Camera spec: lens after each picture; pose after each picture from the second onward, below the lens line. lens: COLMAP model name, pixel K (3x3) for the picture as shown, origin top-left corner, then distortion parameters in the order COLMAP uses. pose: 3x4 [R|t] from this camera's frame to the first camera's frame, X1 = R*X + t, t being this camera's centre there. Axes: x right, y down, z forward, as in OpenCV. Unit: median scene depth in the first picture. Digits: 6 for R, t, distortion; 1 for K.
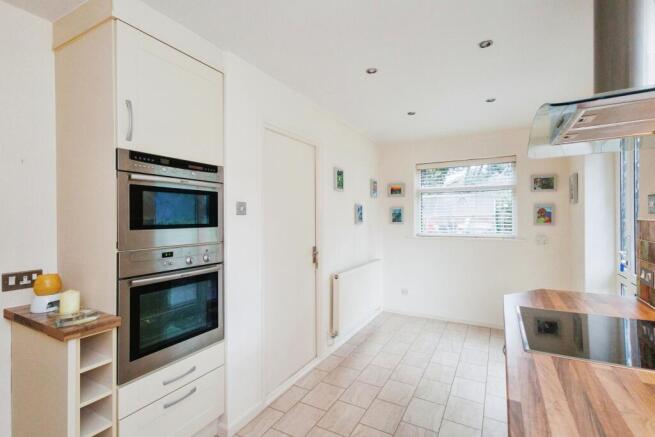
lens RADIAL K [[306.6, 0, 328.2], [0, 306.6, 216.5], [0, 0, 1]] dist [-0.001198, -0.000036]
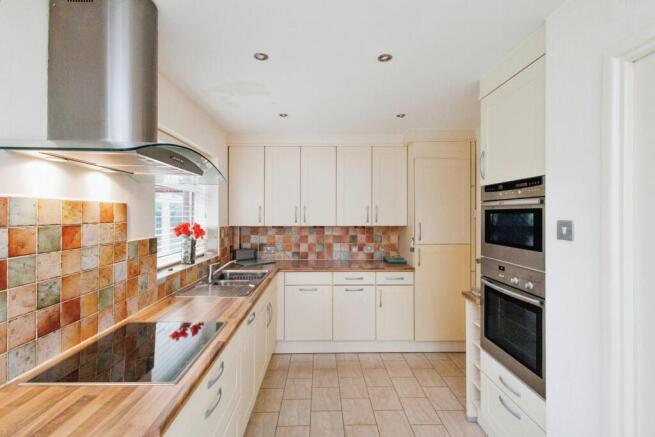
lens RADIAL K [[306.6, 0, 327.1], [0, 306.6, 216.2], [0, 0, 1]] dist [-0.001198, -0.000036]
pose [[-0.859560, 0.004425, -0.511016, 0.544723], [0.002827, 0.999988, 0.003903, -0.066385], [0.511027, 0.001910, -0.859562, 1.454943]]
